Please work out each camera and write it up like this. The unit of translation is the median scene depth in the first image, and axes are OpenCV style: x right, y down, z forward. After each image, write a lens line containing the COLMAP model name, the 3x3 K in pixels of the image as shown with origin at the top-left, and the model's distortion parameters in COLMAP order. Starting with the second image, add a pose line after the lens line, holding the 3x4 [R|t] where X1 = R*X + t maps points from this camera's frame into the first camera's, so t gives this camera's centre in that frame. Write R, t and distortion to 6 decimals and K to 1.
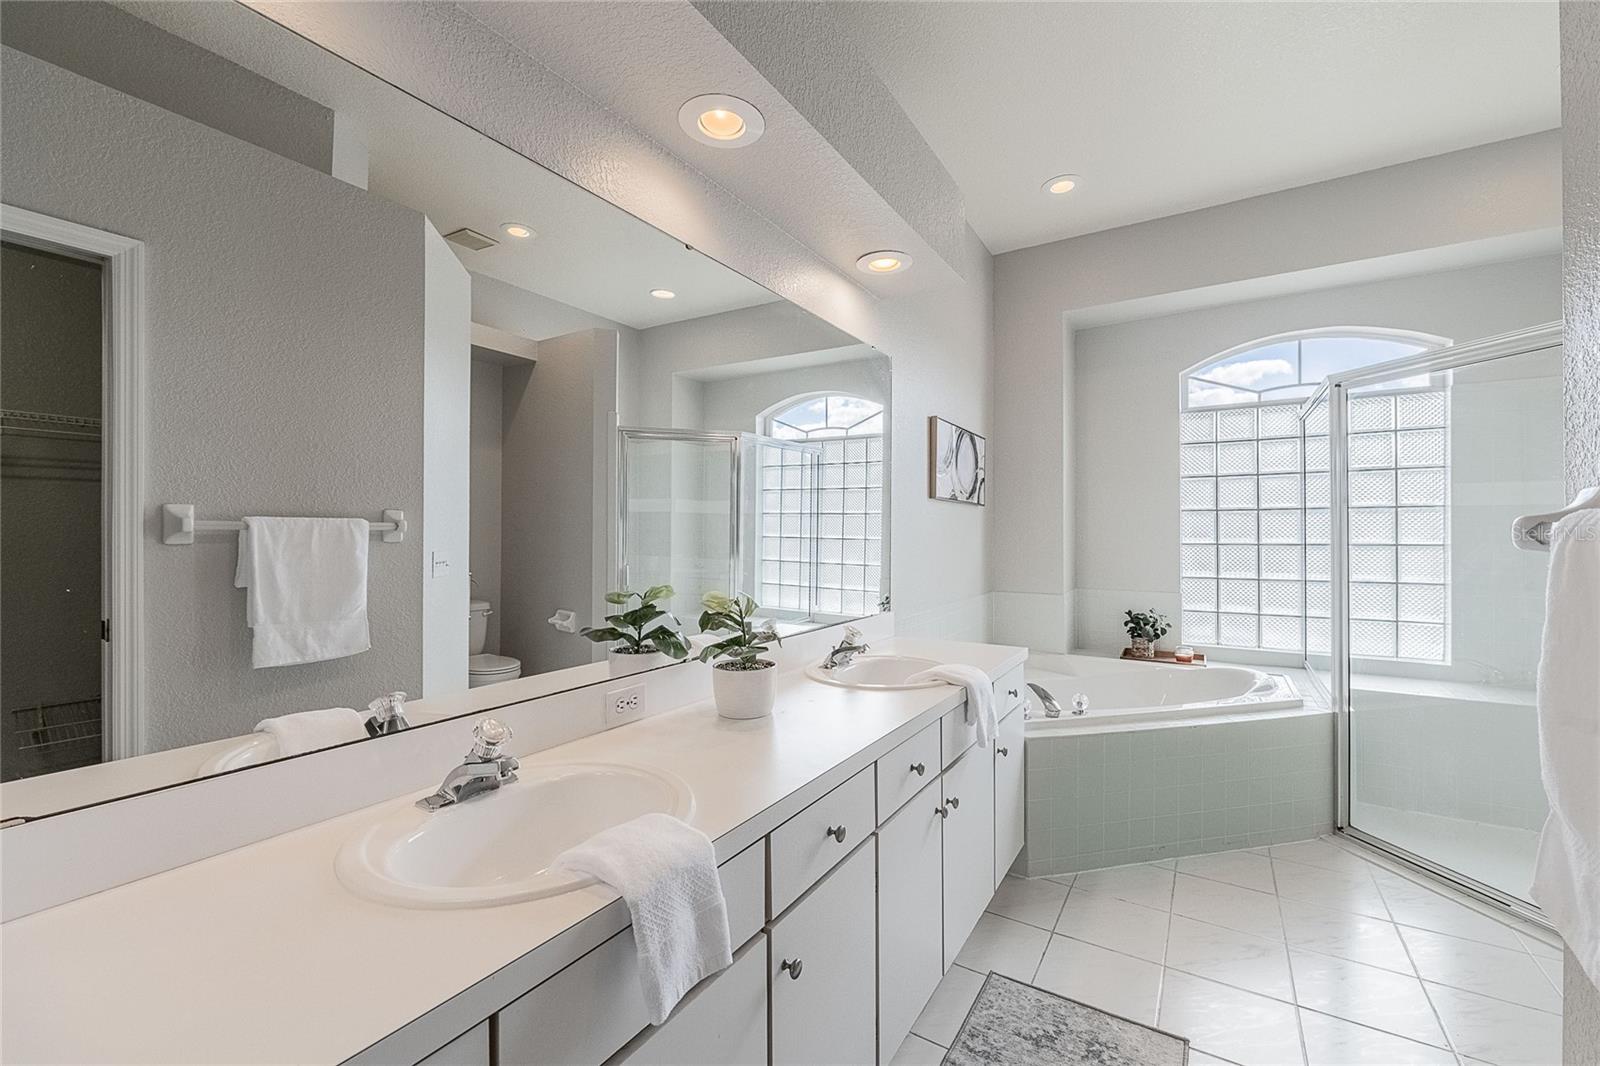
lens RADIAL K [[651.3, 0, 785.6], [0, 651.3, 528.7], [0, 0, 1]] dist [-0.007765, -0.000914]
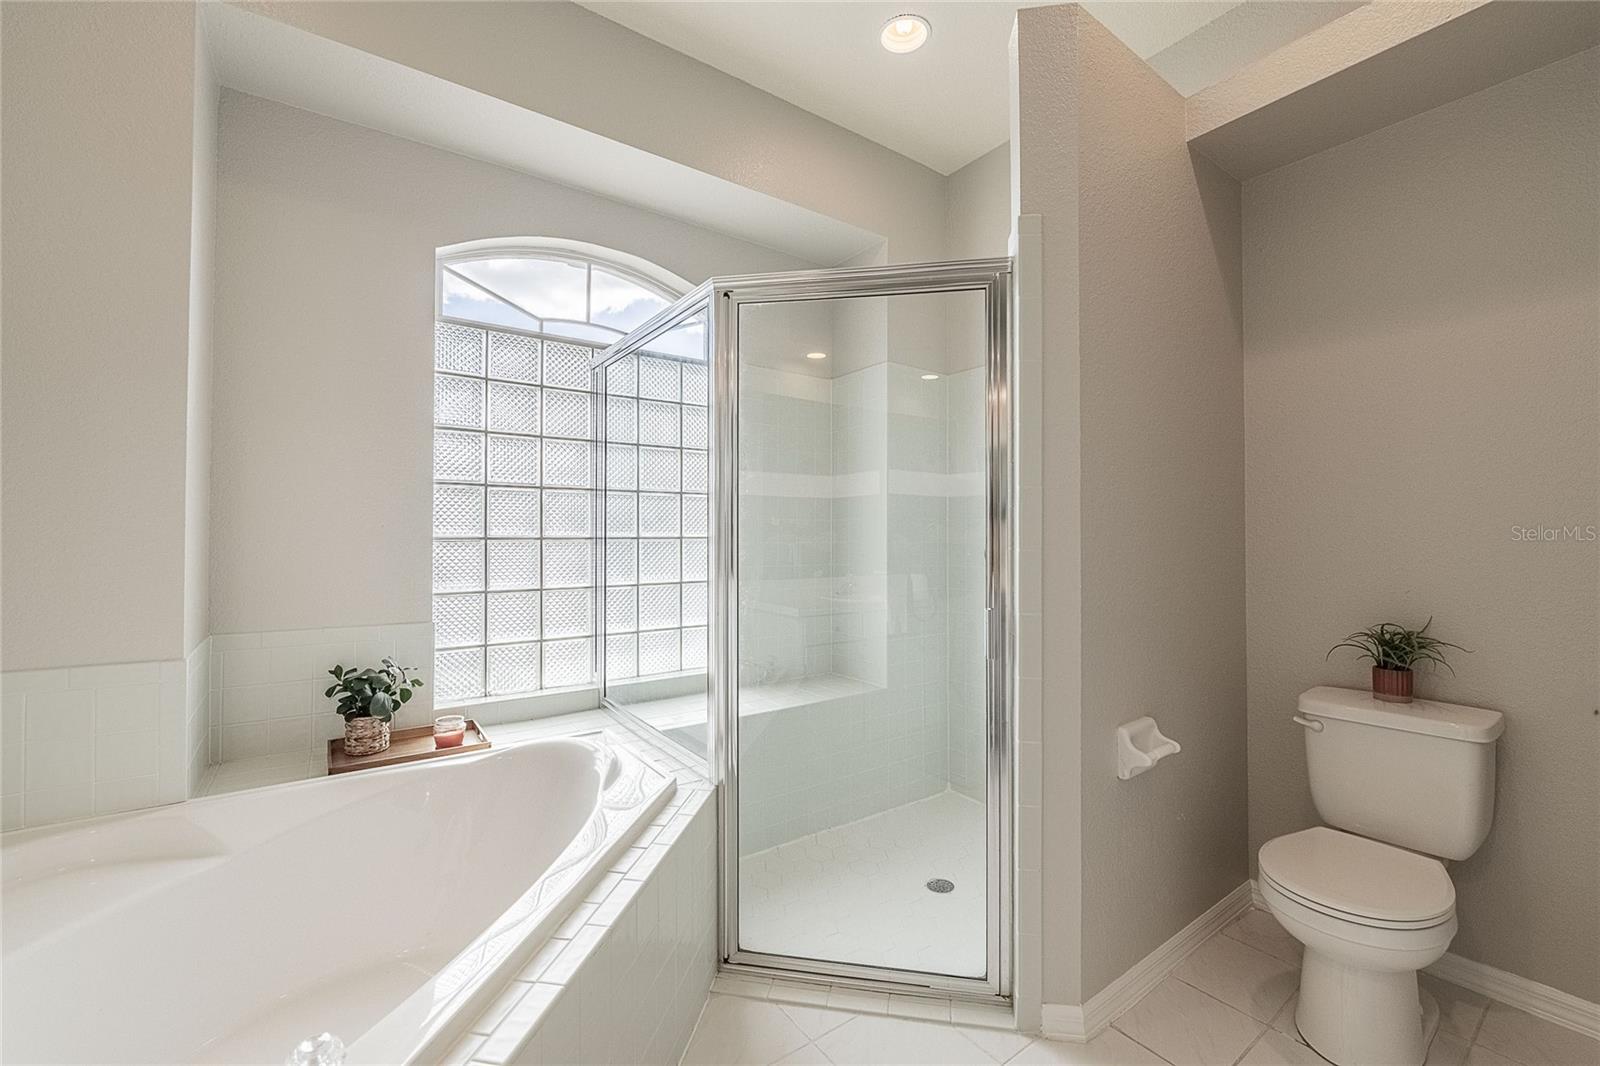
lens RADIAL K [[651.3, 0, 800.9], [0, 651.3, 517.0], [0, 0, 1]] dist [-0.007765, -0.000914]
pose [[0.358136, 0.011538, 0.933598, 0.174700], [-0.003382, 0.999933, -0.011060, 0.008066], [-0.933663, 0.000803, 0.358151, 0.474732]]
